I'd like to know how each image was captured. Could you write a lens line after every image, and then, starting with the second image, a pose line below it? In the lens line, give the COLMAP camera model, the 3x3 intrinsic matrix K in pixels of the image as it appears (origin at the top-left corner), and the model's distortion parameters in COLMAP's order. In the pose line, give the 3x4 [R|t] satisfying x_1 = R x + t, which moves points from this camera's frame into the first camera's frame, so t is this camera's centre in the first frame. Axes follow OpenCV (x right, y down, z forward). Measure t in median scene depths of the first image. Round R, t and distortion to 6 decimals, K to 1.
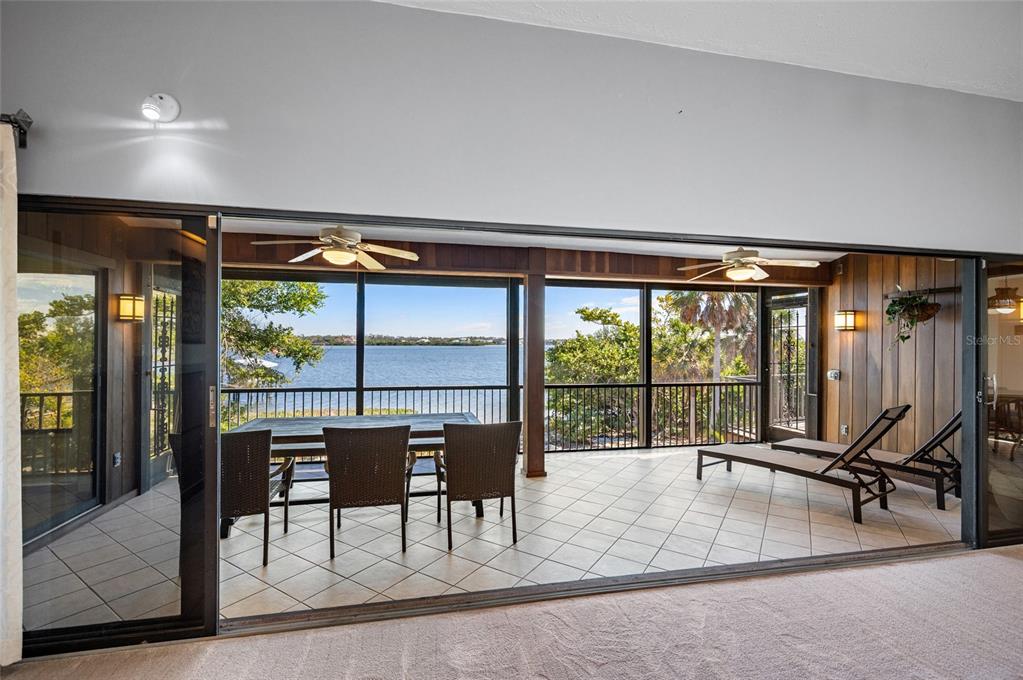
lens RADIAL K [[428.0, 0, 505.2], [0, 428.0, 339.0], [0, 0, 1]] dist [0.000201, -0.000085]
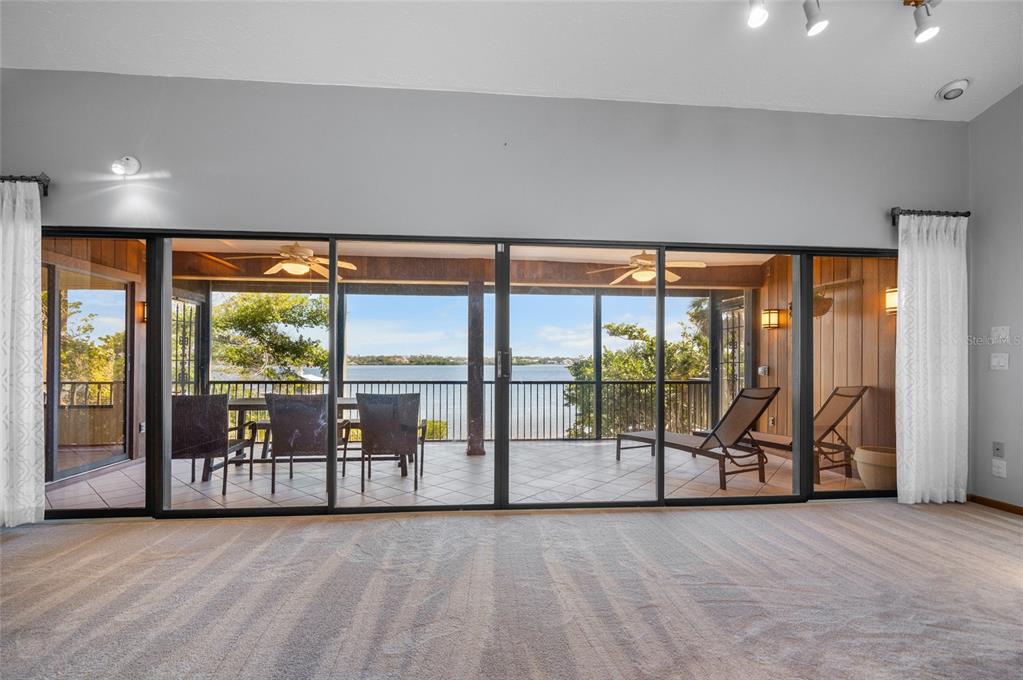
lens RADIAL K [[426.8, 0, 508.2], [0, 426.8, 358.9], [0, 0, 1]] dist [-0.000279, 0.000027]
pose [[0.993605, -0.003203, -0.112867, 0.302015], [0.002981, 0.999993, -0.002134, 0.064827], [0.112873, 0.001784, 0.993608, -0.149104]]
